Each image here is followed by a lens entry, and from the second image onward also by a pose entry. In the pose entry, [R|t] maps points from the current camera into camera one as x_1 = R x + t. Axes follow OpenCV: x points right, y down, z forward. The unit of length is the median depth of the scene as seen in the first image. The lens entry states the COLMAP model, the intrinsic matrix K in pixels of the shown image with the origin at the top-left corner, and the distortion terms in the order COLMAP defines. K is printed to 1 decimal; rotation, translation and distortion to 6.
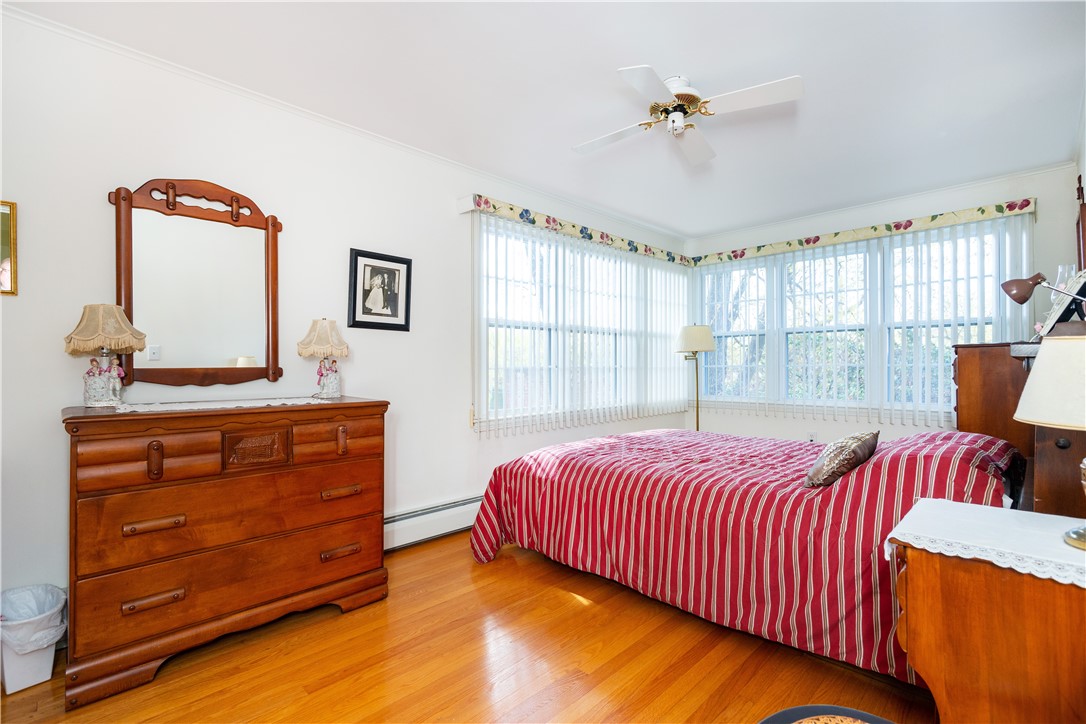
lens RADIAL K [[497.7, 0, 540.0], [0, 497.7, 367.7], [0, 0, 1]] dist [-0.002727, 0.000541]
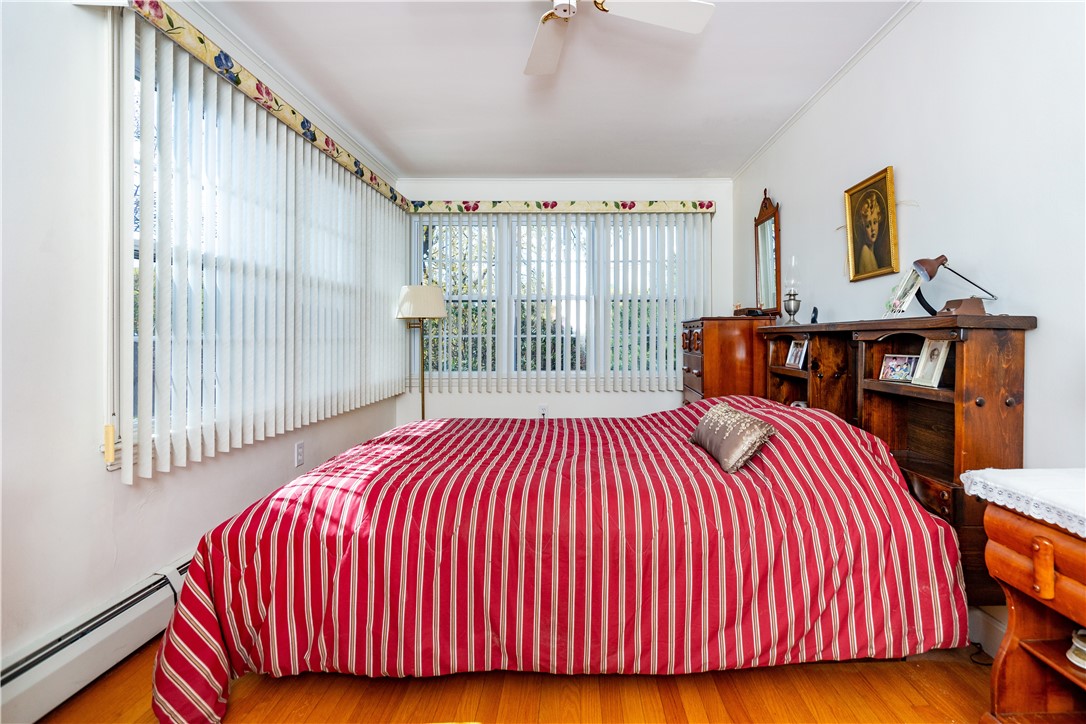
lens RADIAL K [[528.9, 0, 581.6], [0, 528.9, 339.6], [0, 0, 1]] dist [-0.003829, -0.000023]
pose [[0.686839, -0.003734, 0.726800, -0.219045], [0.000447, 0.999989, 0.004715, -0.001778], [-0.726809, -0.002914, 0.686833, 0.365732]]
